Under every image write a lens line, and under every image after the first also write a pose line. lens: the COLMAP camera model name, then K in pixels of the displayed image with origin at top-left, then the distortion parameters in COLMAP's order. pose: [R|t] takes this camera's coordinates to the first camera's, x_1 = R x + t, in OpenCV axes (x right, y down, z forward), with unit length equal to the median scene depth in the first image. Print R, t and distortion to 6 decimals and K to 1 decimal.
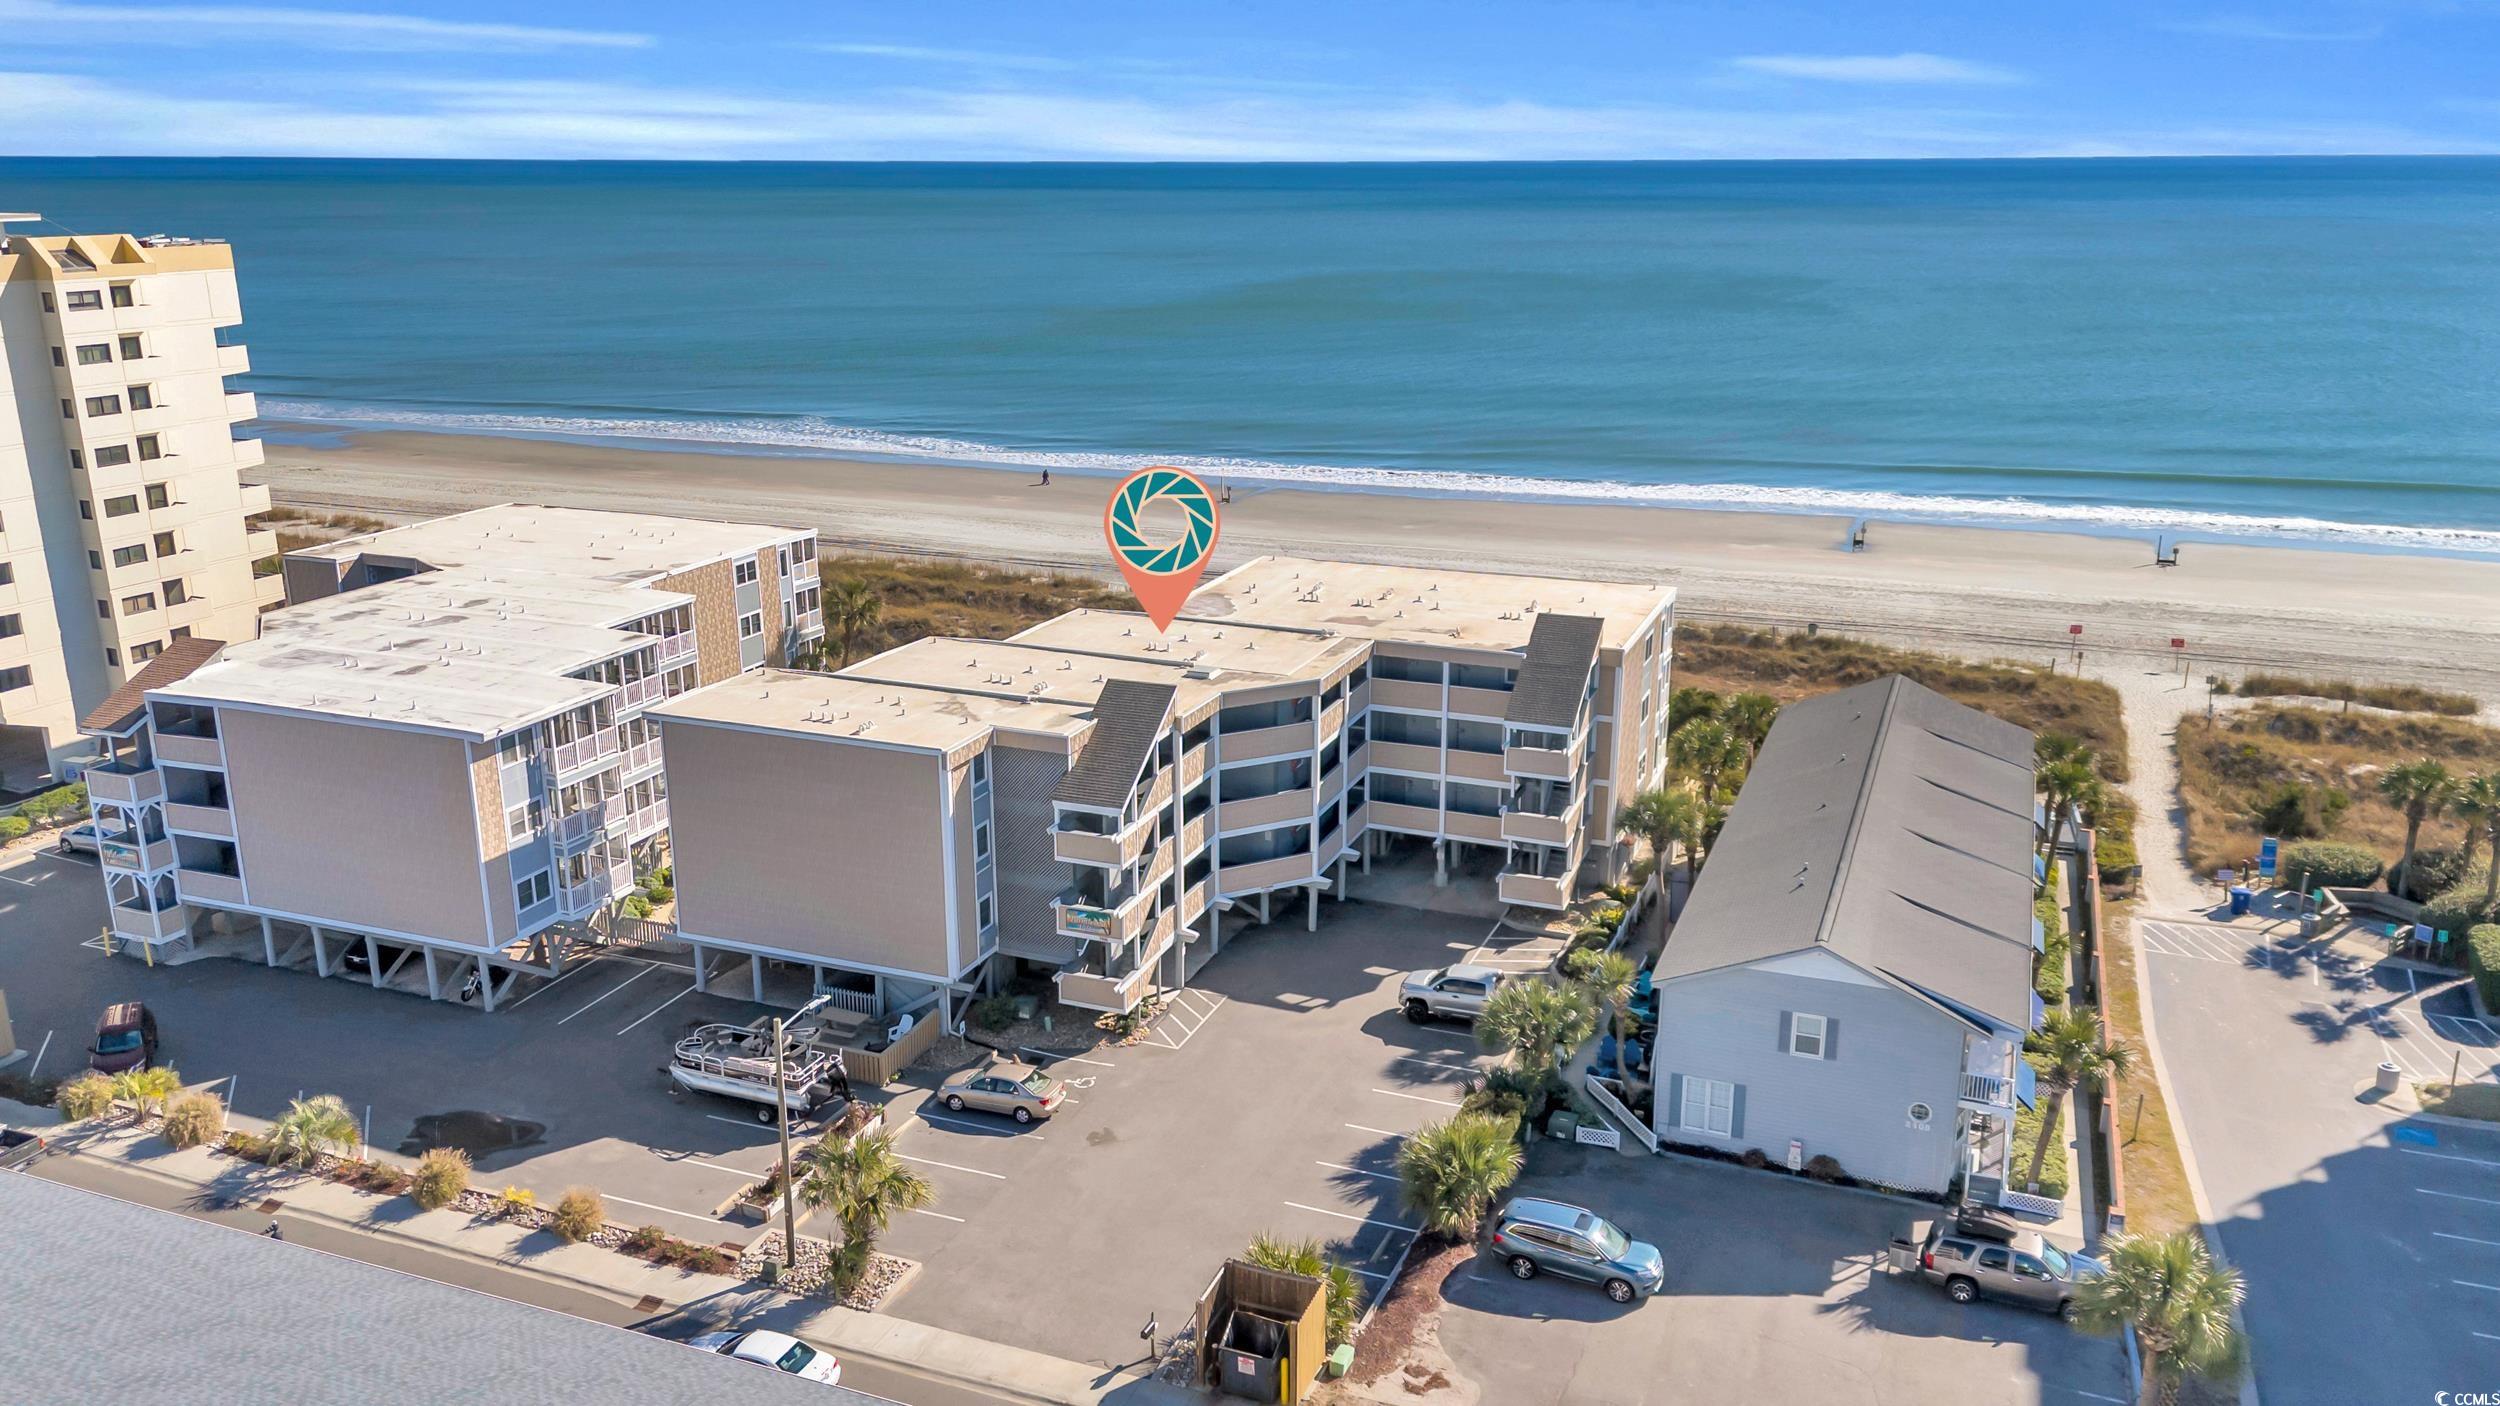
lens RADIAL K [[1872.6, 0, 1250.0], [0, 1872.6, 703.0], [0, 0, 1]] dist [0.102987, -0.109163]
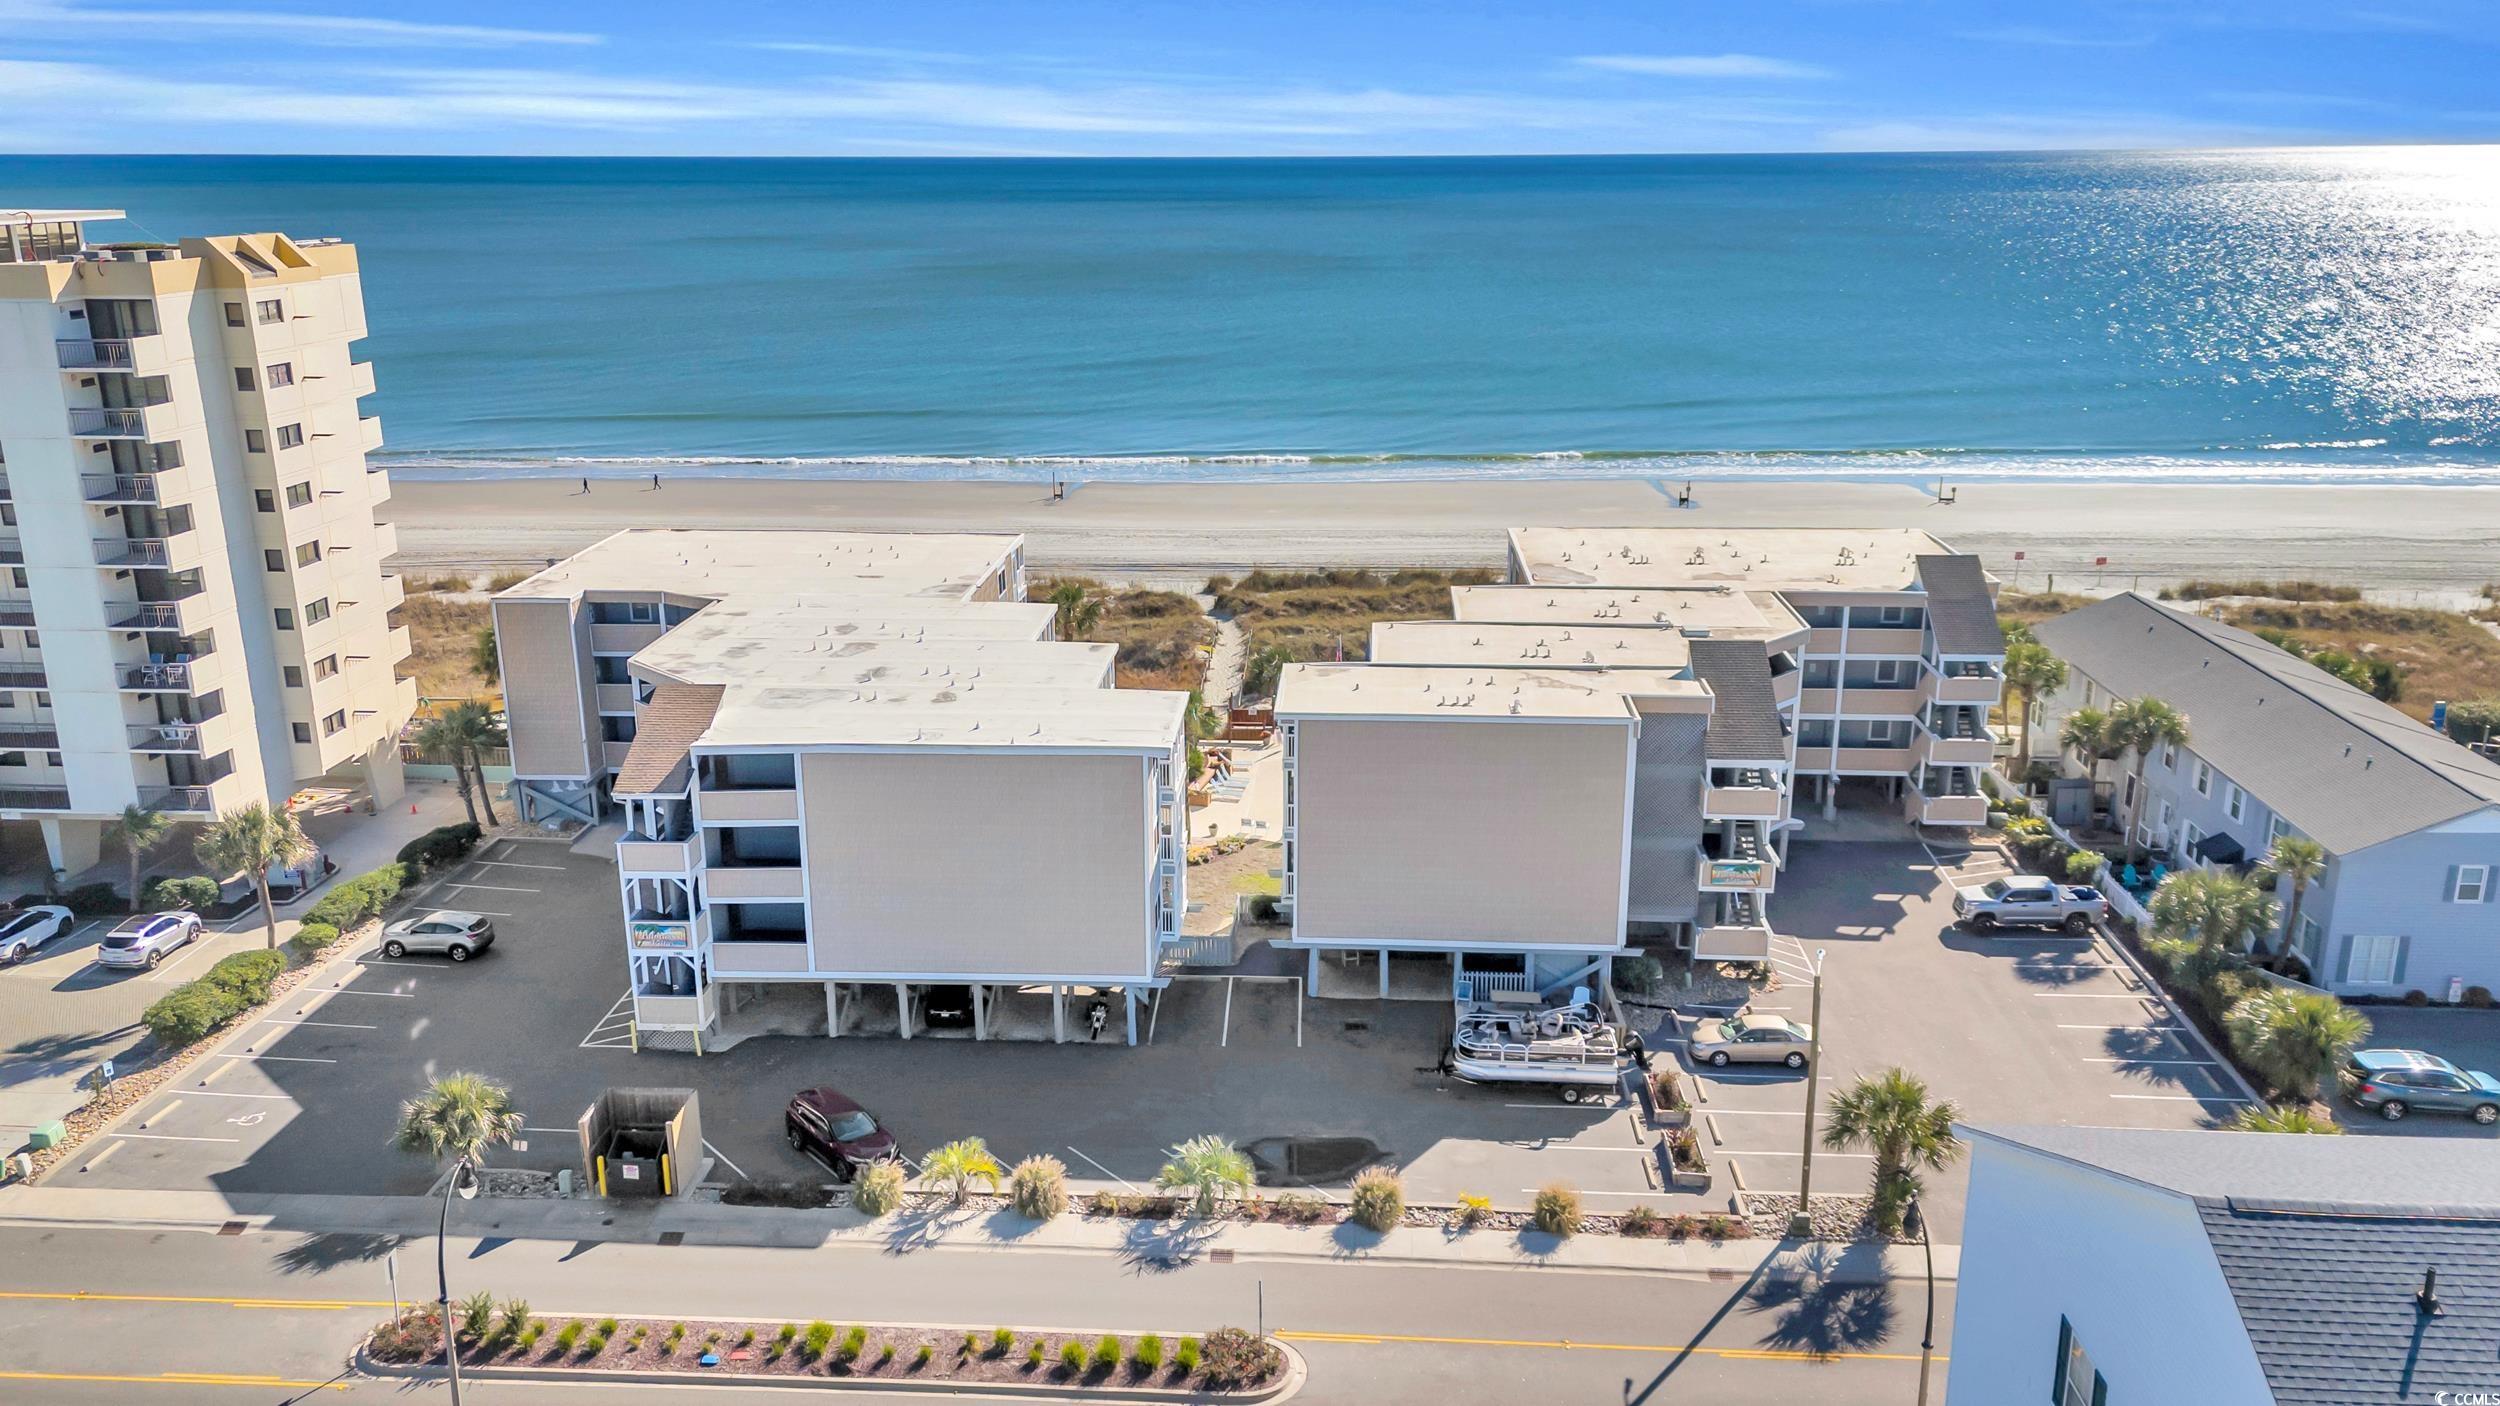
lens RADIAL K [[1872.6, 0, 1250.0], [0, 1872.6, 703.0], [0, 0, 1]] dist [0.102987, -0.109163]
pose [[0.947241, -0.090376, 0.307518, -0.622295], [0.090526, 0.995798, 0.013810, -0.014702], [-0.307474, 0.014757, 0.951442, 0.092597]]
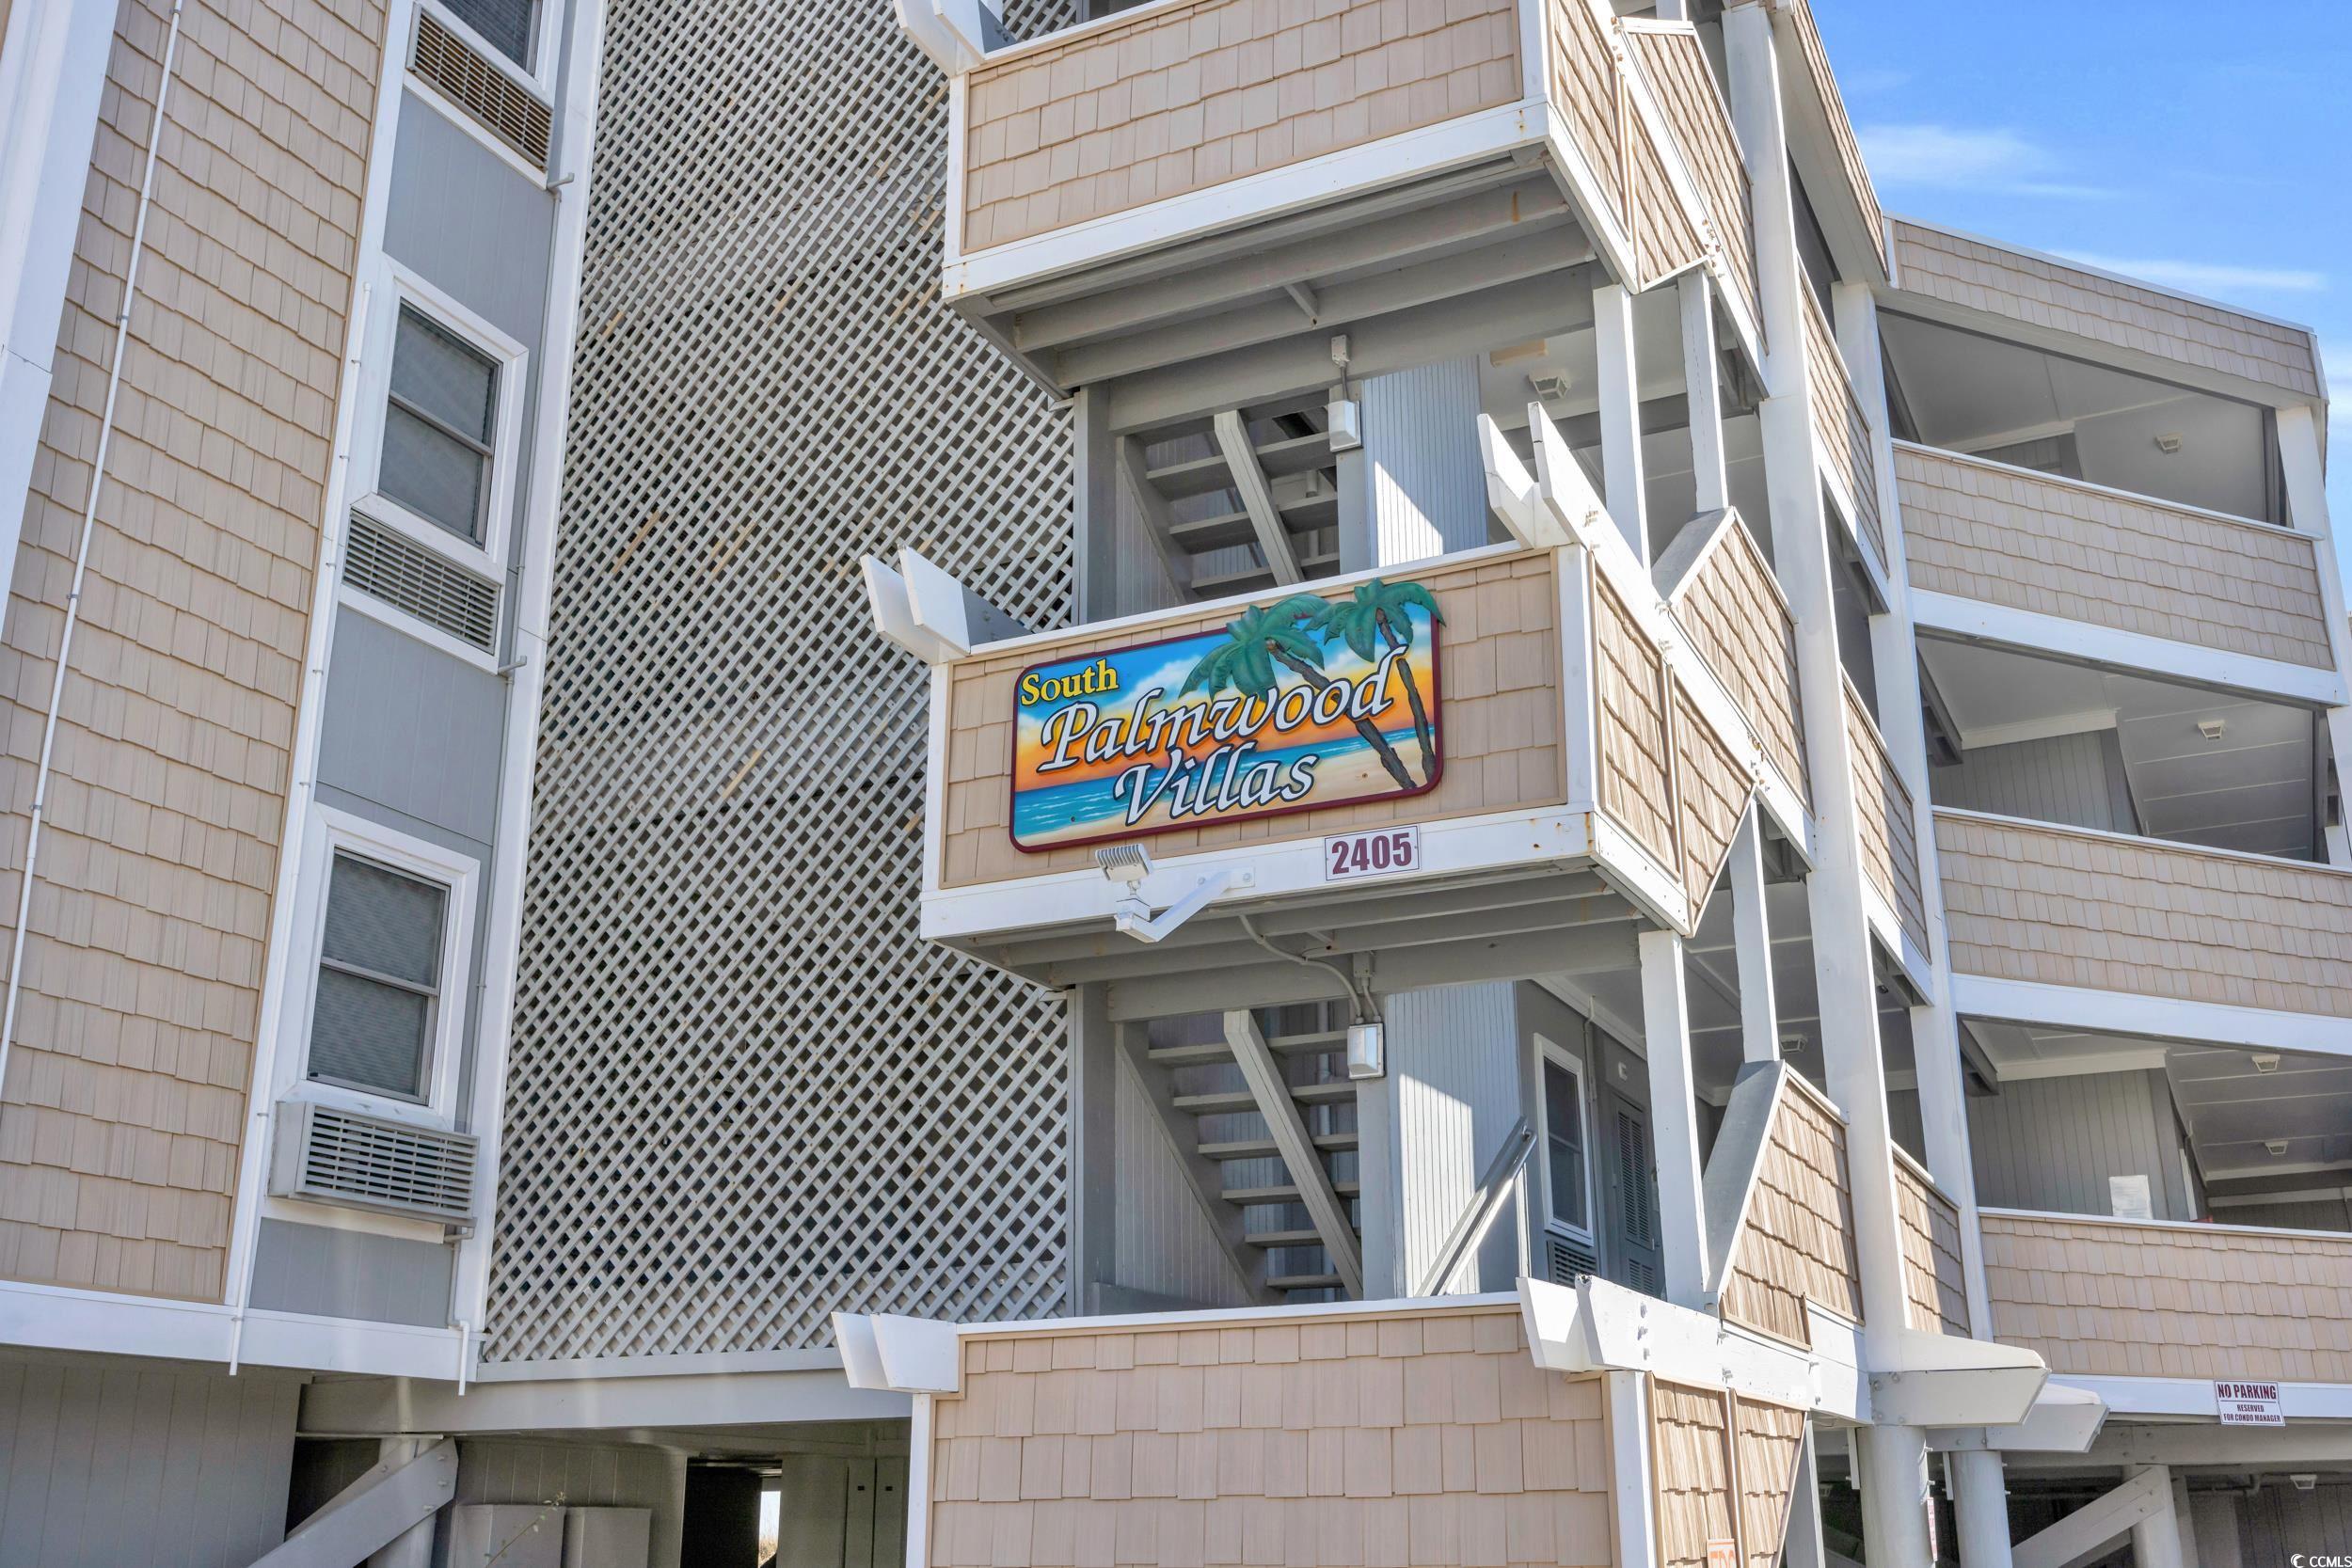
lens RADIAL K [[2187.5, 0, 1180.1], [0, 2187.5, 813.6], [0, 0, 1]] dist [0.005886, 0.000916]
pose [[0.997664, -0.024200, -0.063878, -0.077619], [-0.016082, 0.825644, -0.563962, 0.182032], [0.066388, 0.563672, 0.823326, 0.868223]]
